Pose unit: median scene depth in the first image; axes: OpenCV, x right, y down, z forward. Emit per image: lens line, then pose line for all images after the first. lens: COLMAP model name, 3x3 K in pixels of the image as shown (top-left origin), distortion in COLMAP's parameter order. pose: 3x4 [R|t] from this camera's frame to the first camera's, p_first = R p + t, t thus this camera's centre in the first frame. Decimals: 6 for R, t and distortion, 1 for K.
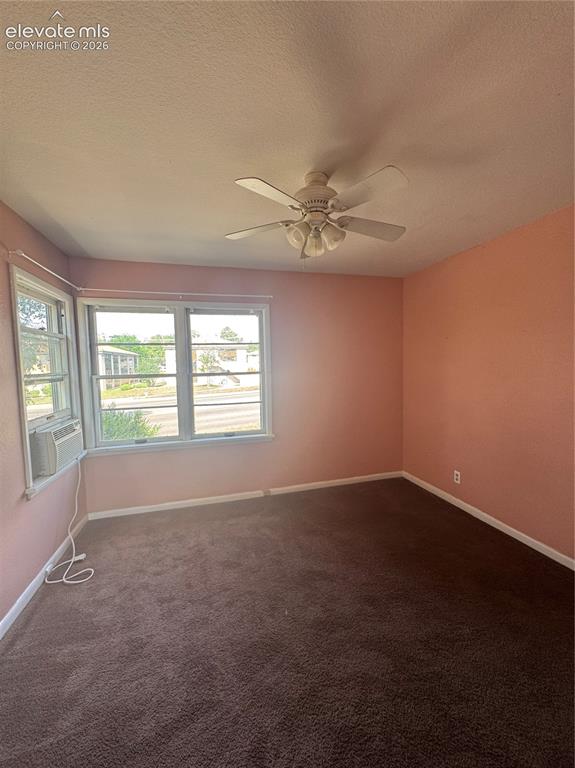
lens RADIAL K [[307.5, 0, 291.9], [0, 307.5, 386.4], [0, 0, 1]] dist [-0.004672, 0.000897]
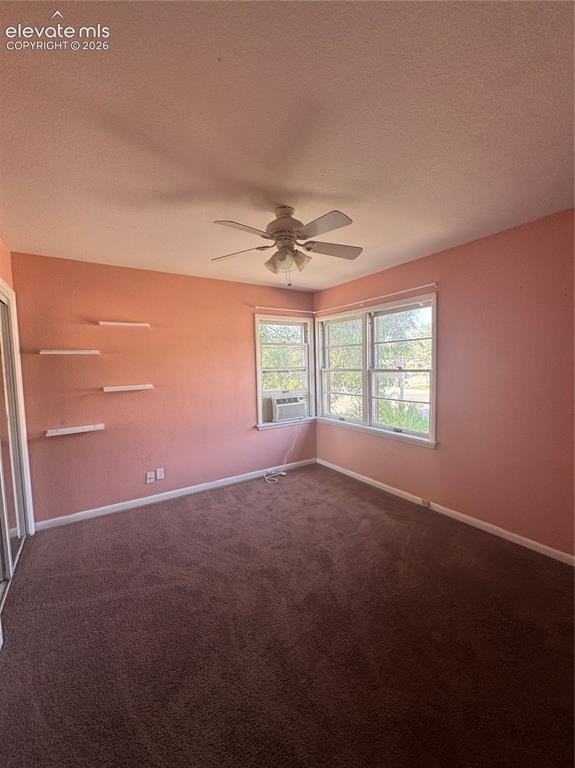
lens RADIAL K [[307.5, 0, 282.7], [0, 307.5, 384.7], [0, 0, 1]] dist [-0.004672, 0.000897]
pose [[0.286718, 0.077993, -0.954835, 0.993886], [-0.054232, 0.996404, 0.065104, -0.059382], [0.956479, 0.033116, 0.289916, 0.513618]]
